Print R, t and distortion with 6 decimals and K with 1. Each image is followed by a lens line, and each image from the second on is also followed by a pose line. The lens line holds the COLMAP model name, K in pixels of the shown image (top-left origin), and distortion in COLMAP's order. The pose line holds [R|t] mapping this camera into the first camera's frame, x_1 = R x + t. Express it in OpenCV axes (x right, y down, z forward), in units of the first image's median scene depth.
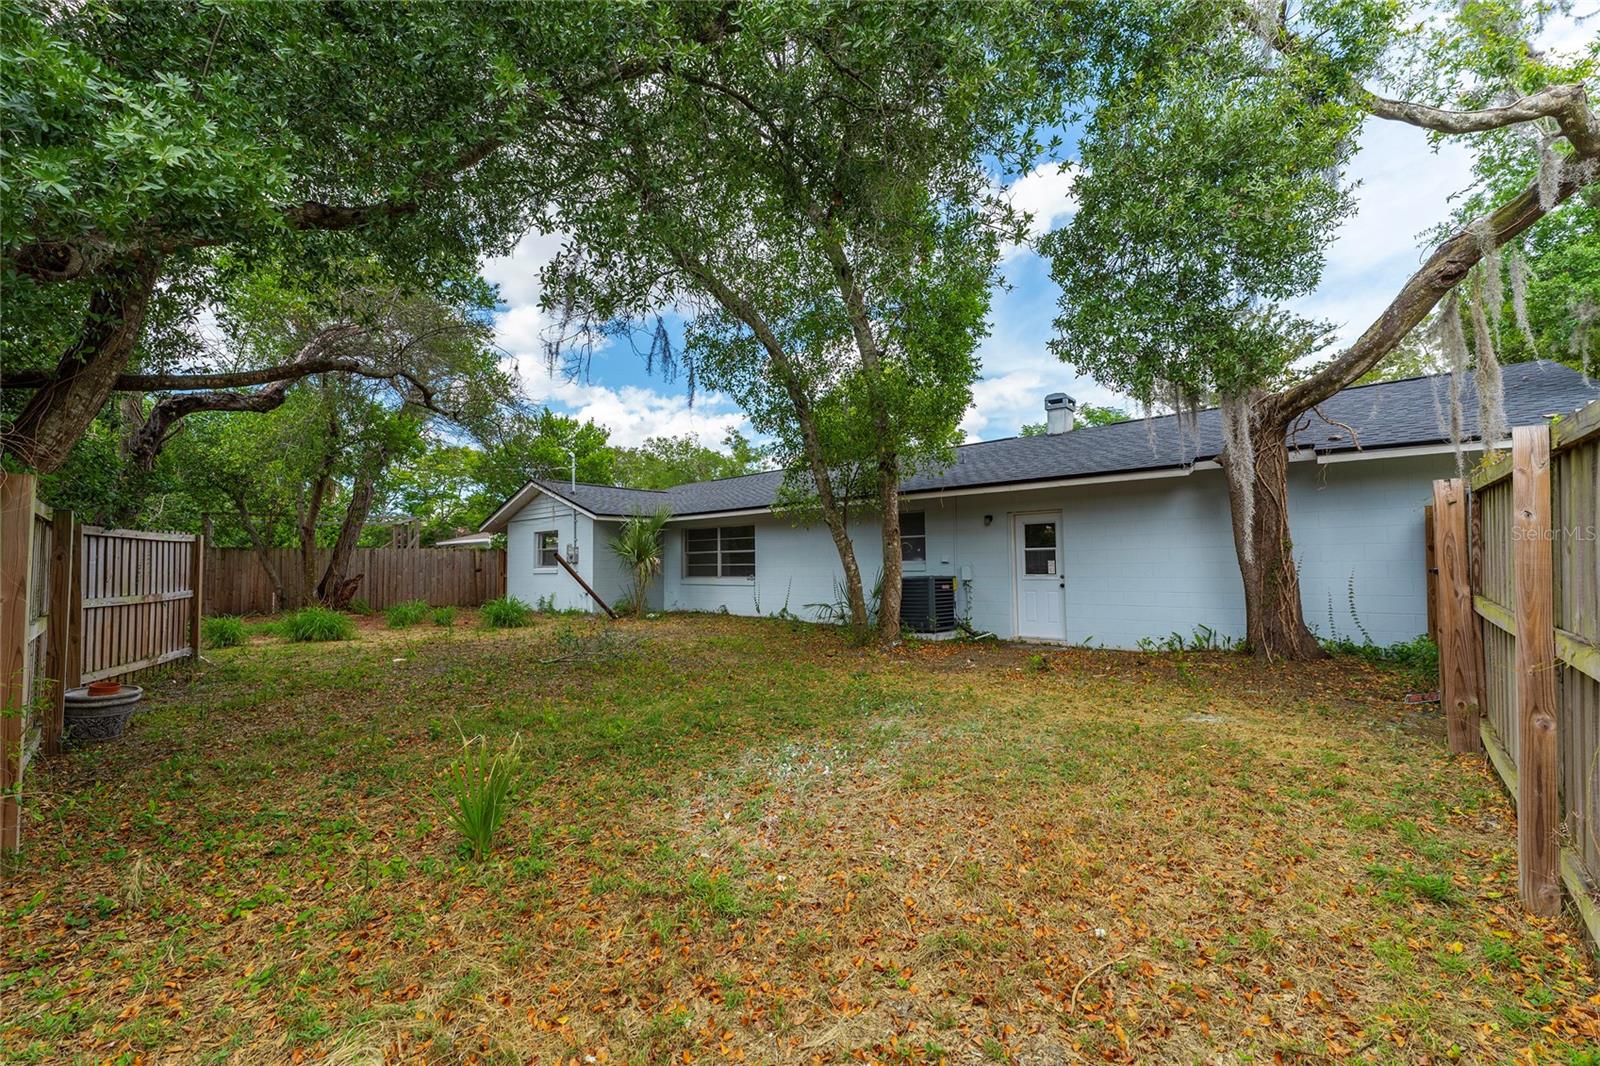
lens RADIAL K [[643.0, 0, 802.8], [0, 643.0, 533.0], [0, 0, 1]] dist [-0.000538, -0.000223]
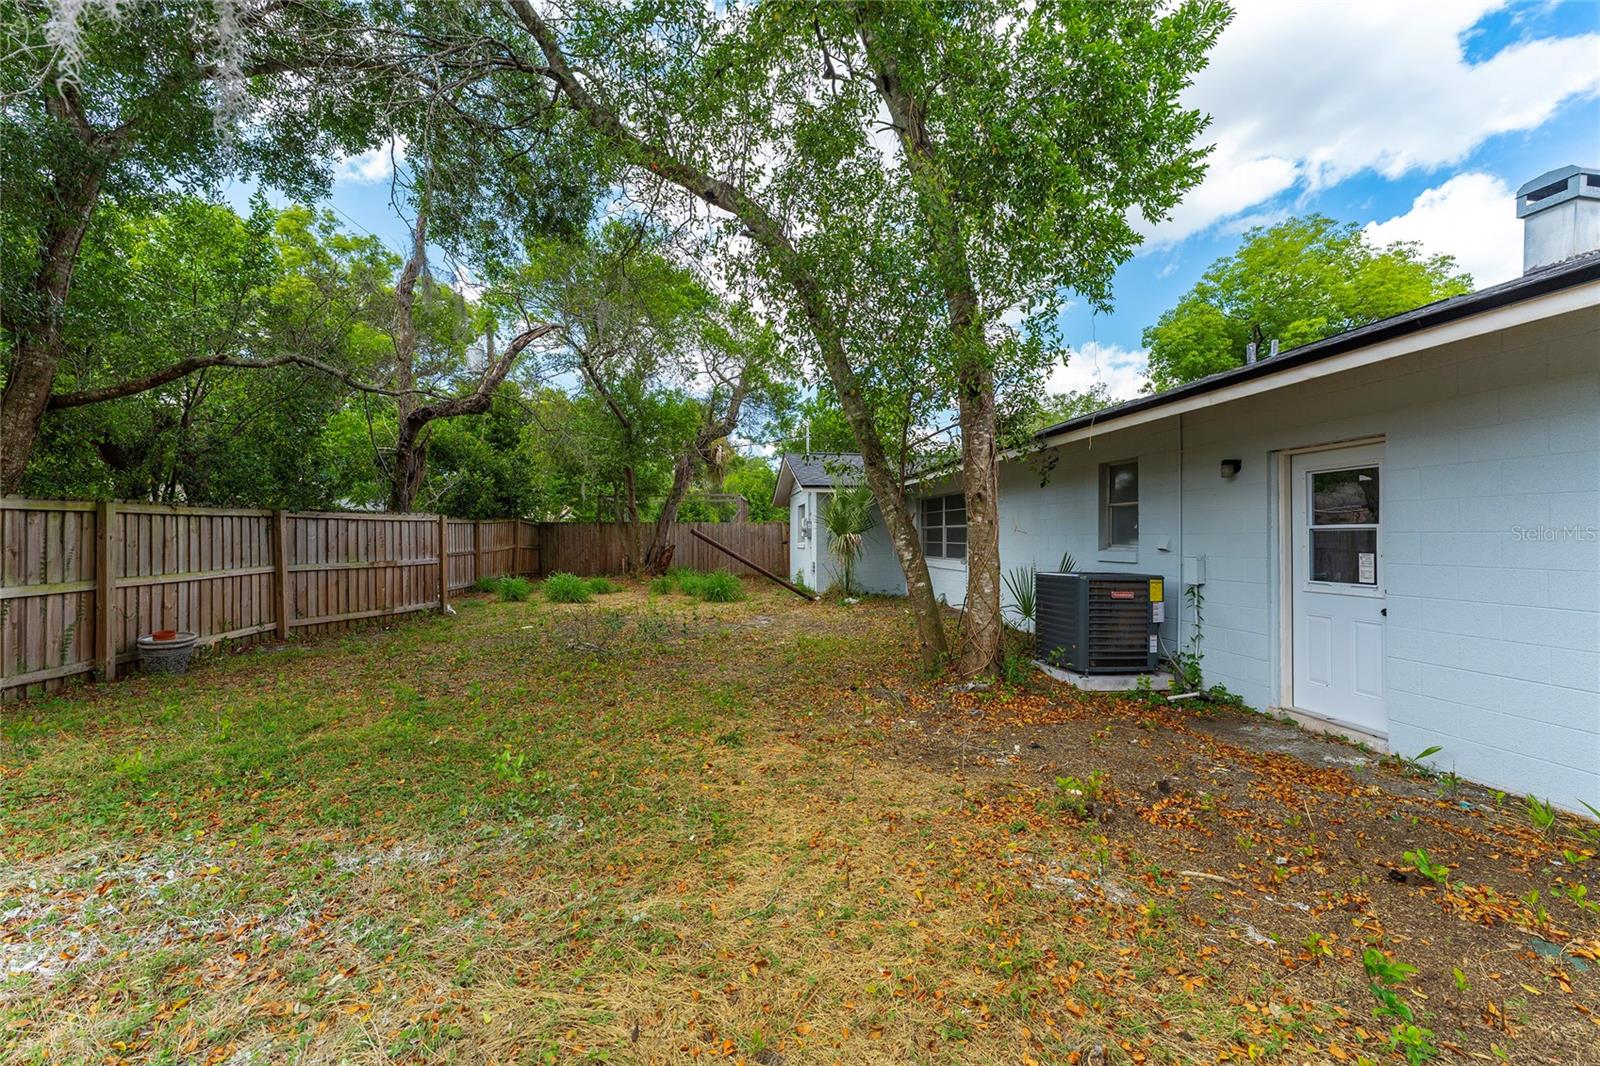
lens RADIAL K [[643.0, 0, 798.3], [0, 643.0, 534.6], [0, 0, 1]] dist [-0.000538, -0.000223]
pose [[0.755929, 0.010379, -0.654571, 0.368885], [0.020332, 0.999020, 0.039321, 0.004603], [0.654338, -0.043033, 0.754977, 0.400453]]
